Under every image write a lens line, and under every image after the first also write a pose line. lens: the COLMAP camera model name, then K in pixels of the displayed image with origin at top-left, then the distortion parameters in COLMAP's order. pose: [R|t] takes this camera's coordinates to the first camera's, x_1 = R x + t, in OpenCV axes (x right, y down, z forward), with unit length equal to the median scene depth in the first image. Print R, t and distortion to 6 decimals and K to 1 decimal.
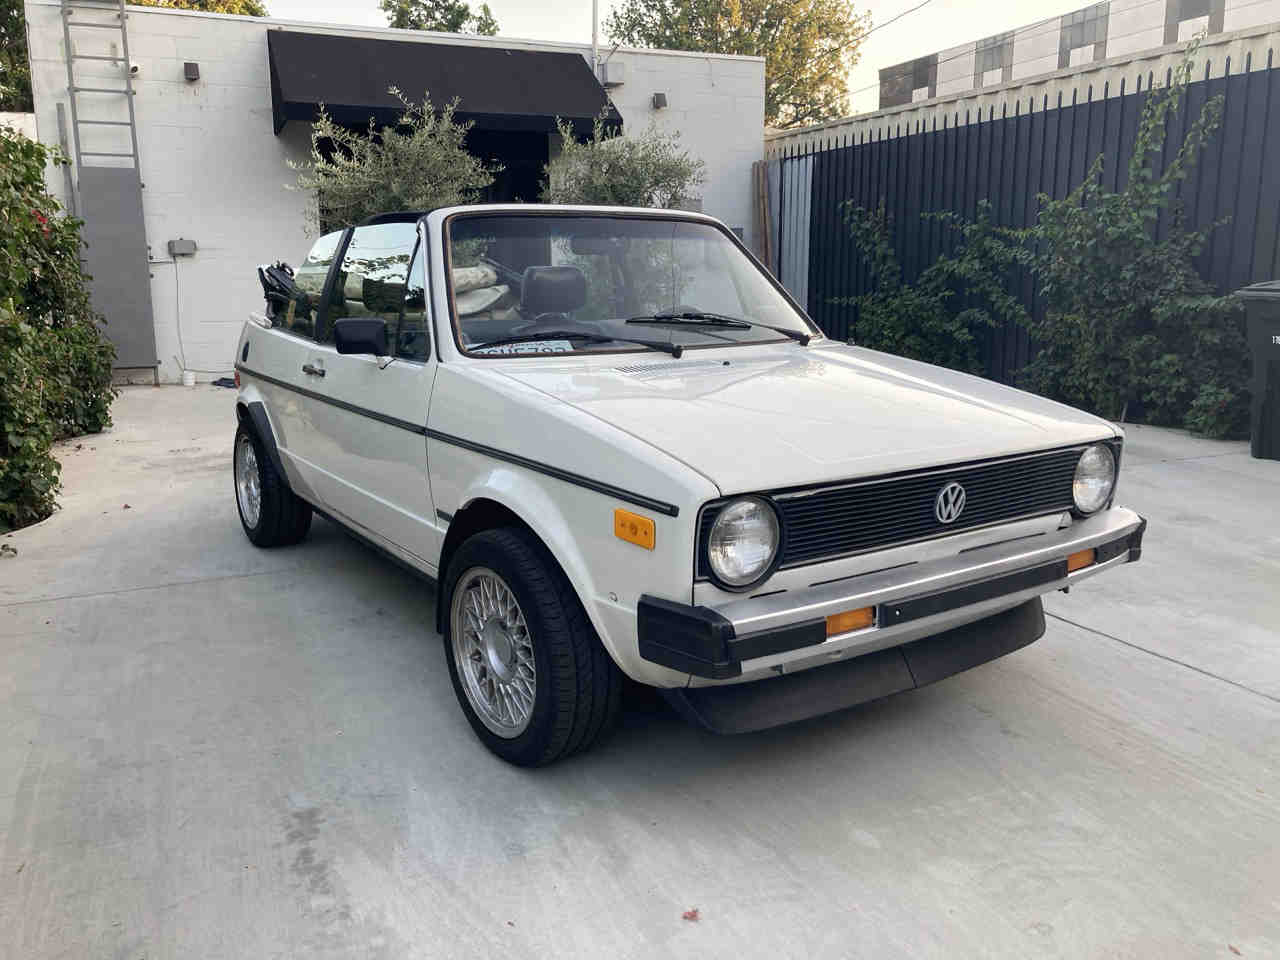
lens RADIAL K [[1056.7, 0, 640.0], [0, 1056.7, 480.0], [0, 0, 1]] dist [0.018467, -0.010273]
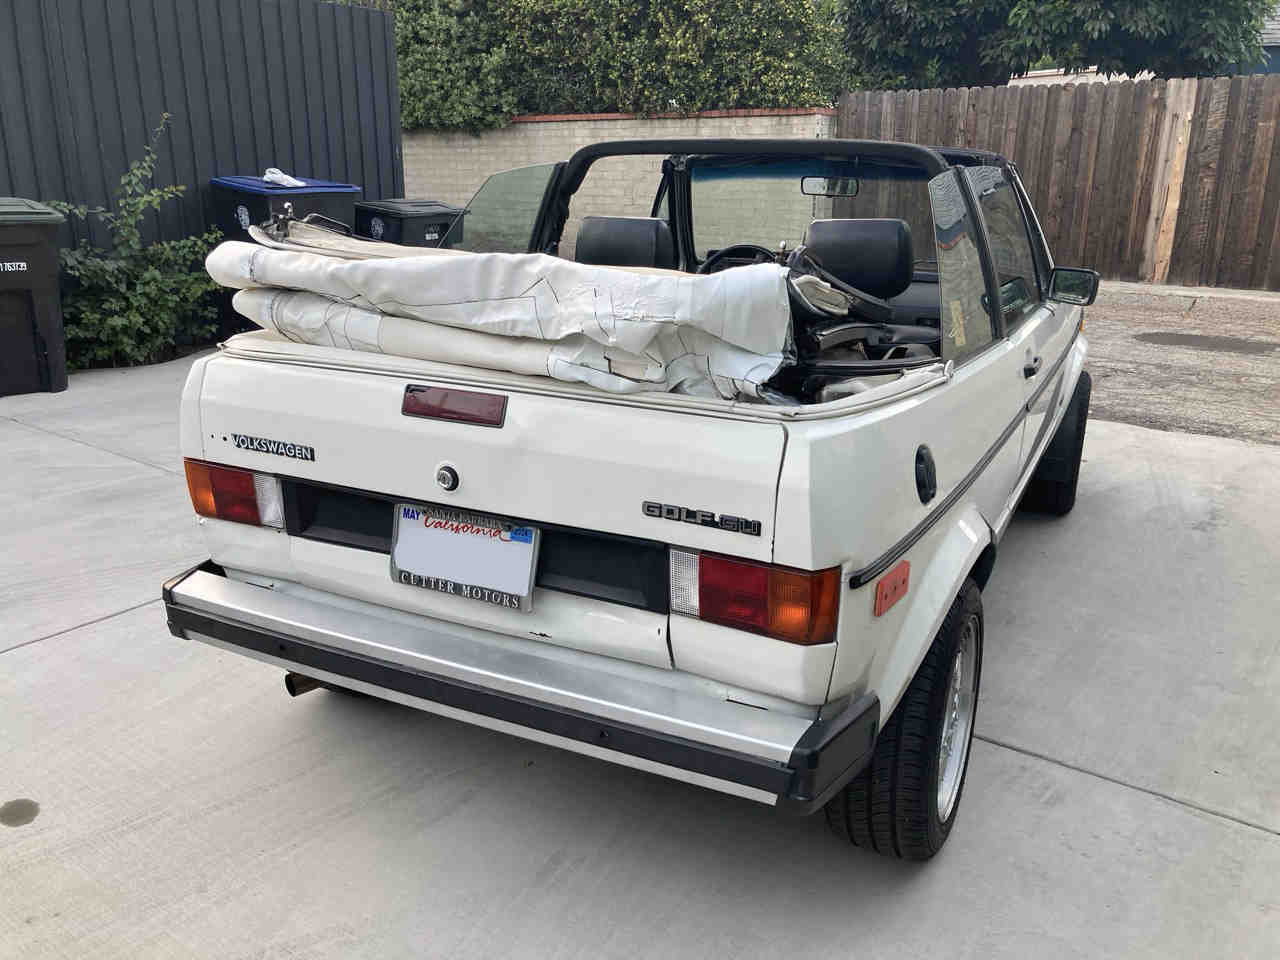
lens RADIAL K [[1056.7, 0, 640.0], [0, 1056.7, 480.0], [0, 0, 1]] dist [0.018467, -0.010273]
pose [[-0.502096, -0.256834, 0.825794, -1.250725], [0.161504, 0.910237, 0.381293, -0.568886], [-0.849598, 0.324815, -0.415547, 2.429568]]
